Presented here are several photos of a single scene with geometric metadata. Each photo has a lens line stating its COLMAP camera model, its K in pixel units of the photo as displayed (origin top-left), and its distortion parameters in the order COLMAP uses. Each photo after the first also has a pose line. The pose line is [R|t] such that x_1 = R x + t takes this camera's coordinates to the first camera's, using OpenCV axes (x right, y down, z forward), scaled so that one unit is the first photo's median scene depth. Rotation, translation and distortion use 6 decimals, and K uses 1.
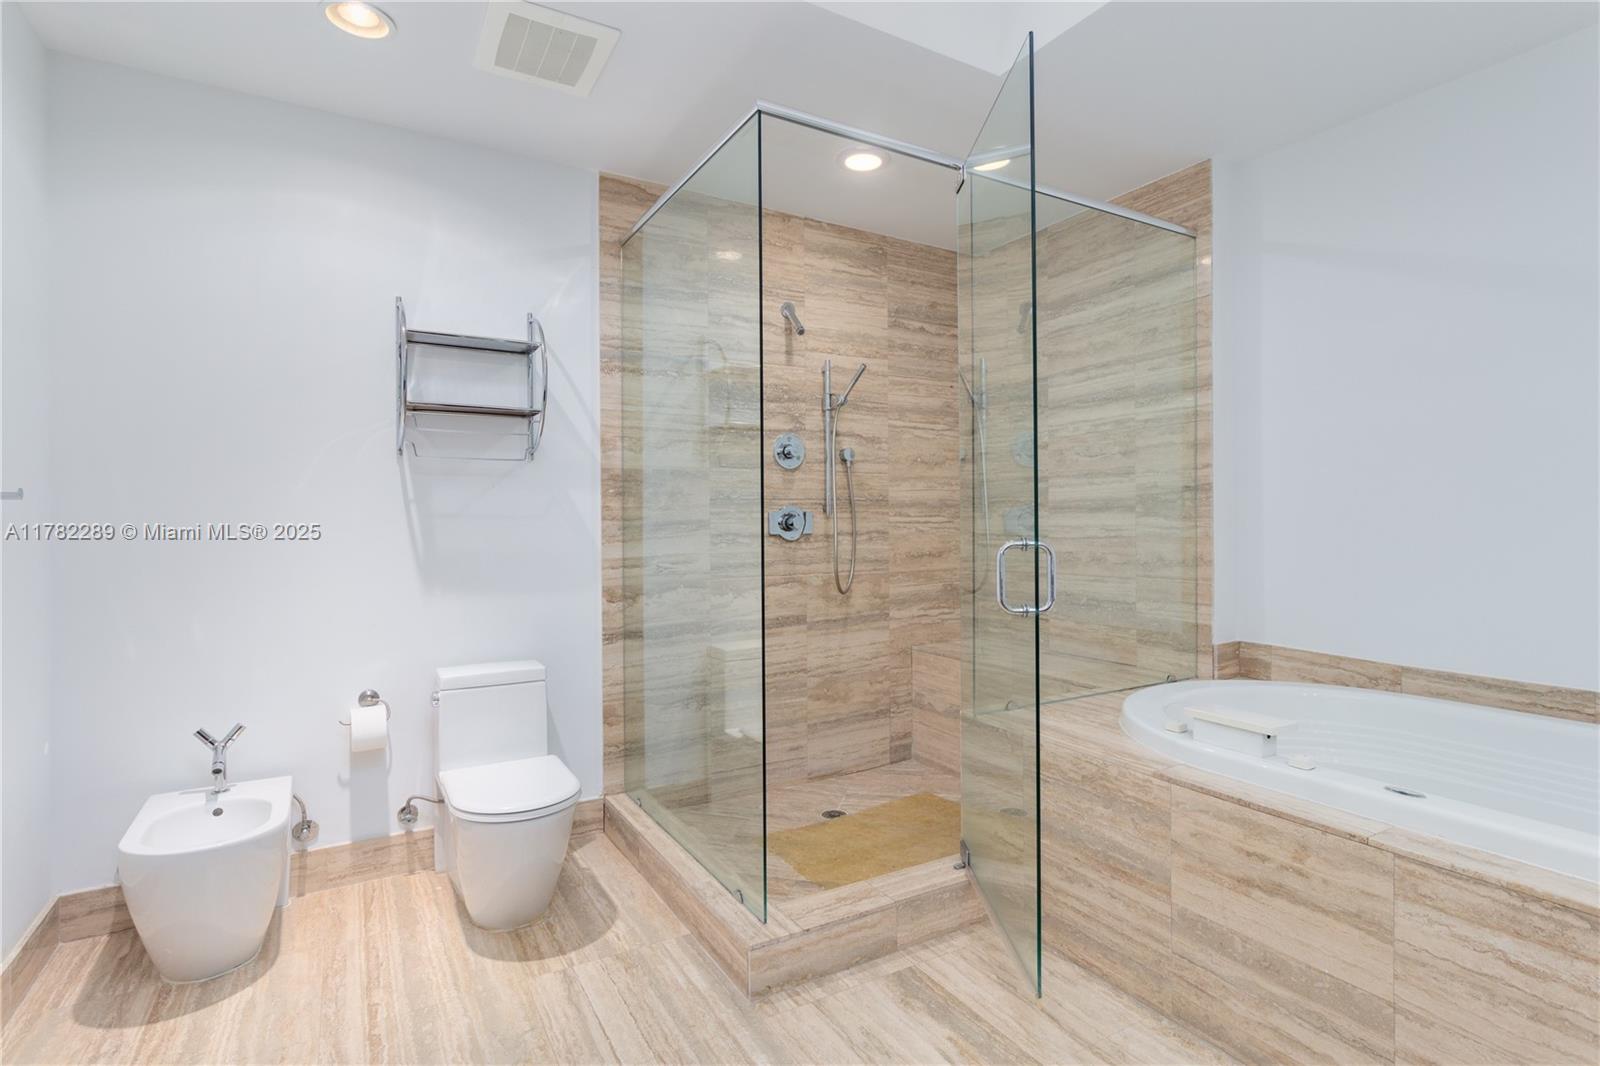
lens RADIAL K [[781.0, 0, 805.0], [0, 781.0, 517.7], [0, 0, 1]] dist [-0.003086, -0.000675]
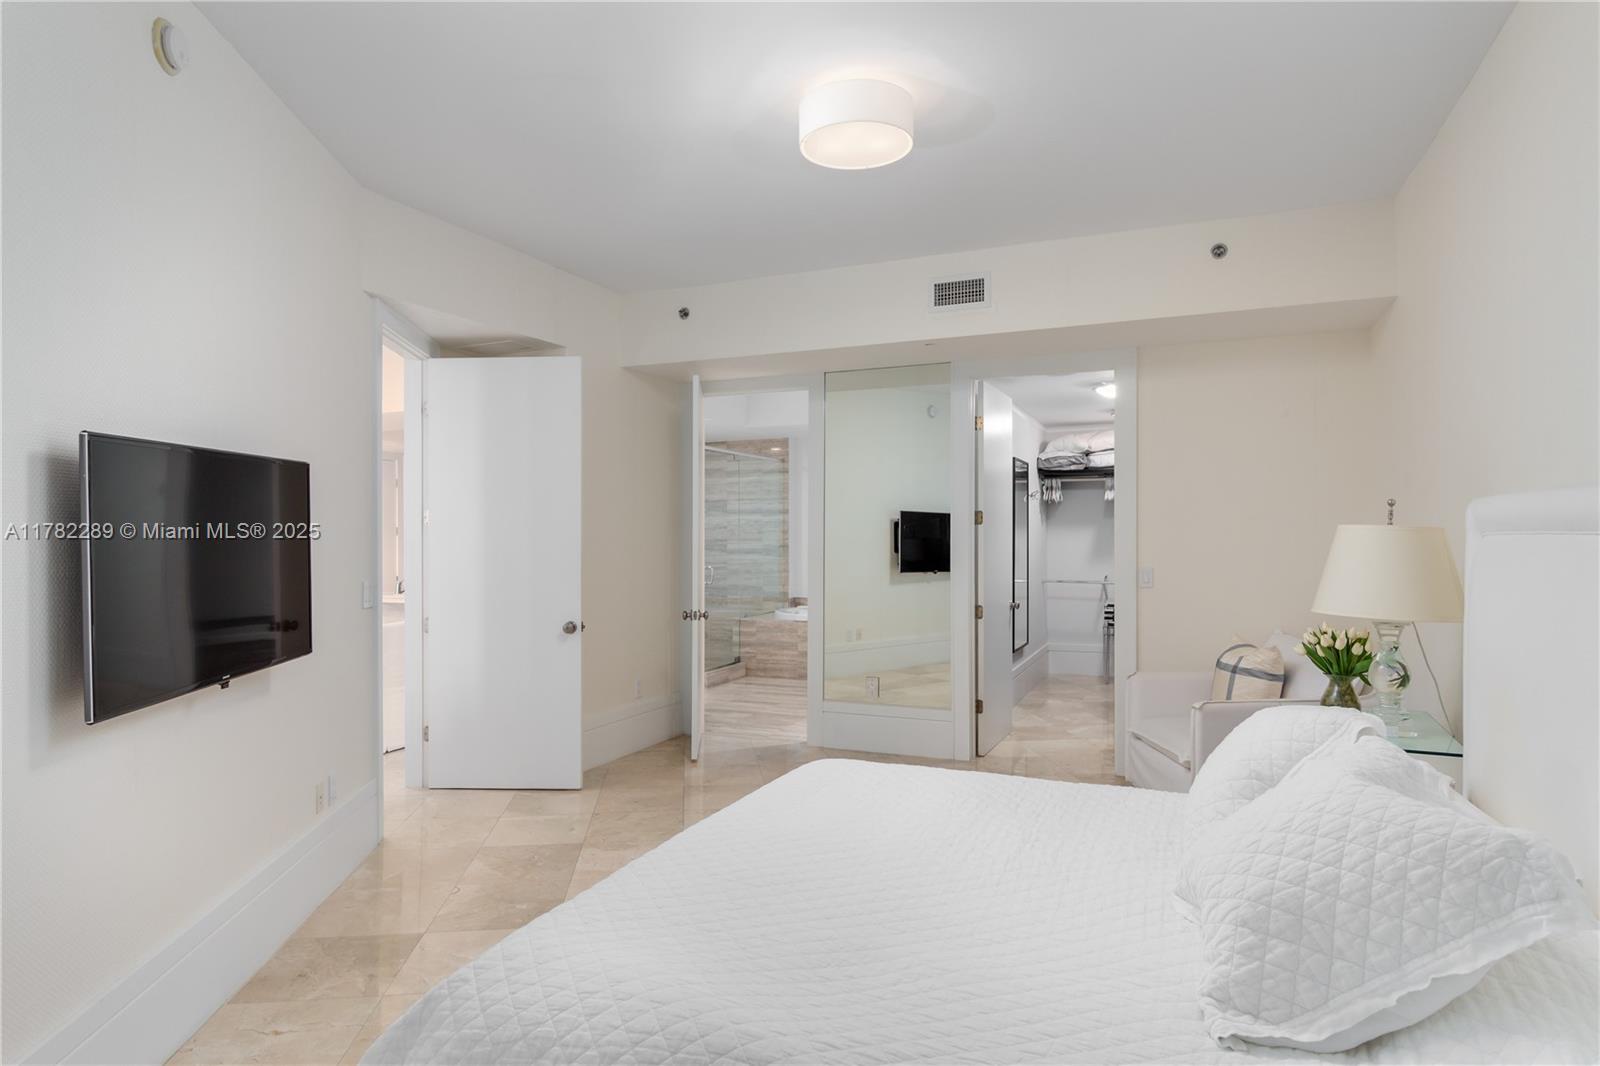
lens RADIAL K [[942.3, 0, 801.6], [0, 942.3, 537.2], [0, 0, 1]] dist [0.000115, 0.000058]
pose [[0.805017, 0.003046, 0.593243, -1.890790], [-0.003629, 0.999993, -0.000210, -0.086823], [-0.593240, -0.001984, 0.805023, -2.320034]]
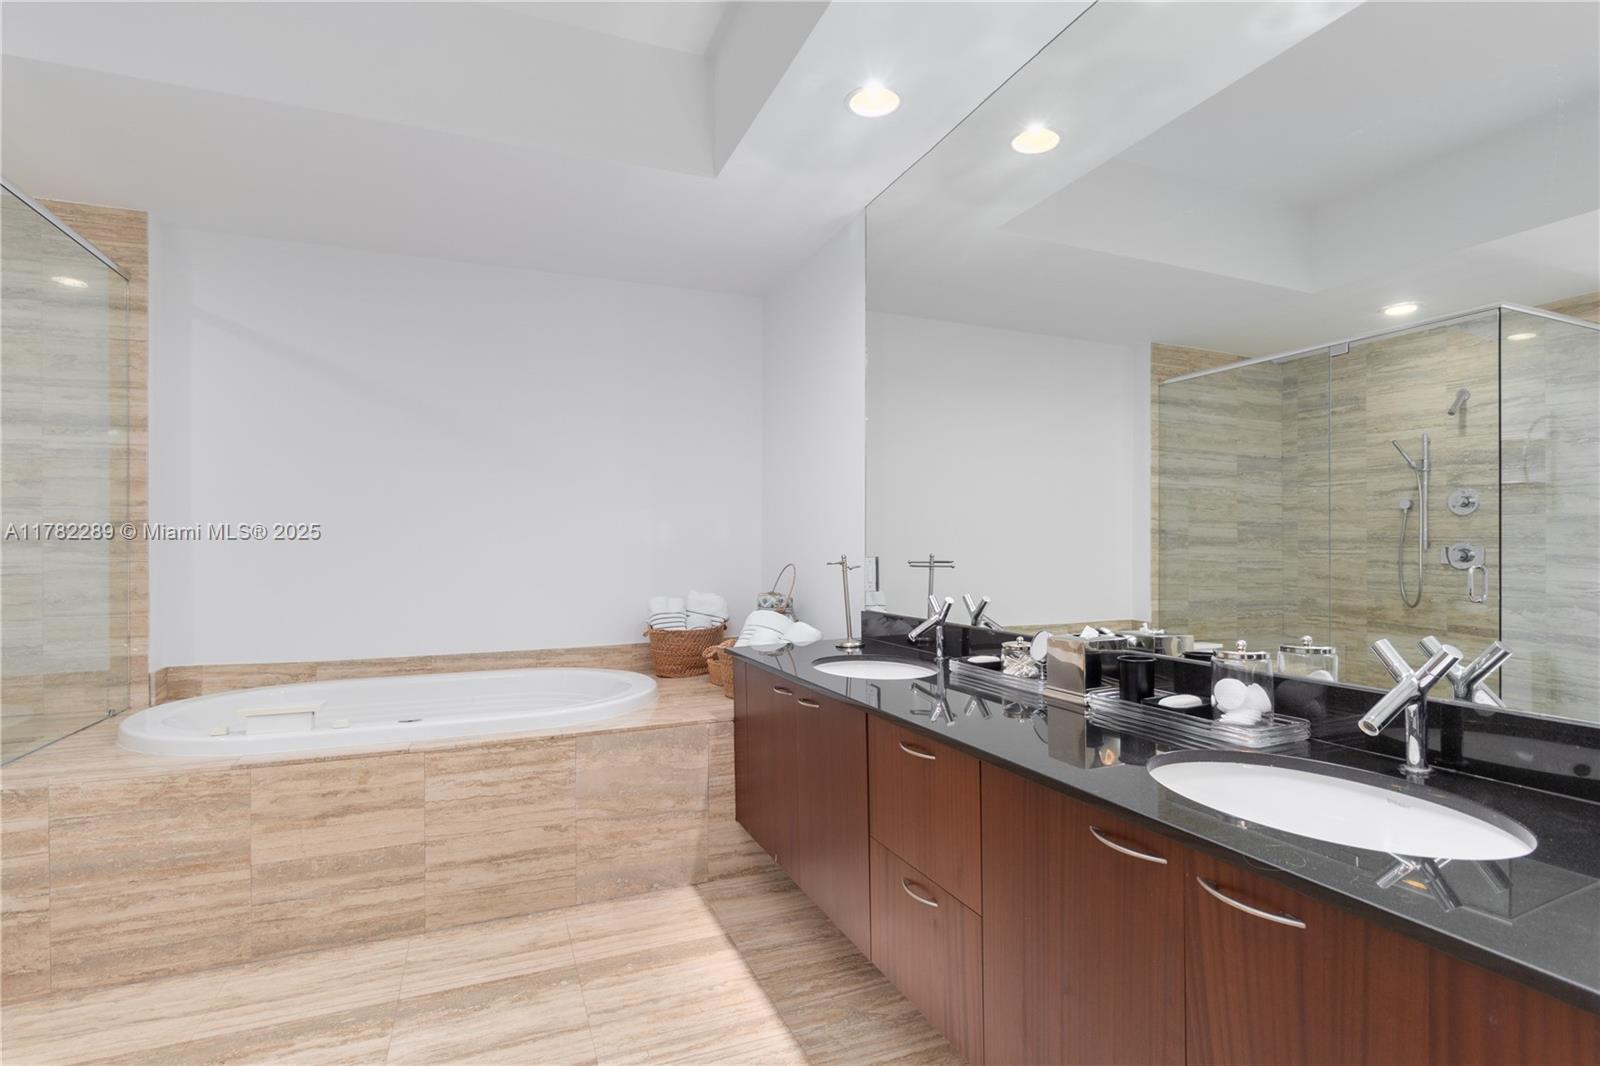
lens RADIAL K [[781.0, 0, 801.2], [0, 781.0, 548.6], [0, 0, 1]] dist [-0.003086, -0.000675]
pose [[0.135922, 0.002251, 0.990717, -0.470920], [0.004010, 0.999988, -0.002822, 0.000800], [-0.990711, 0.004356, 0.135912, -0.019686]]
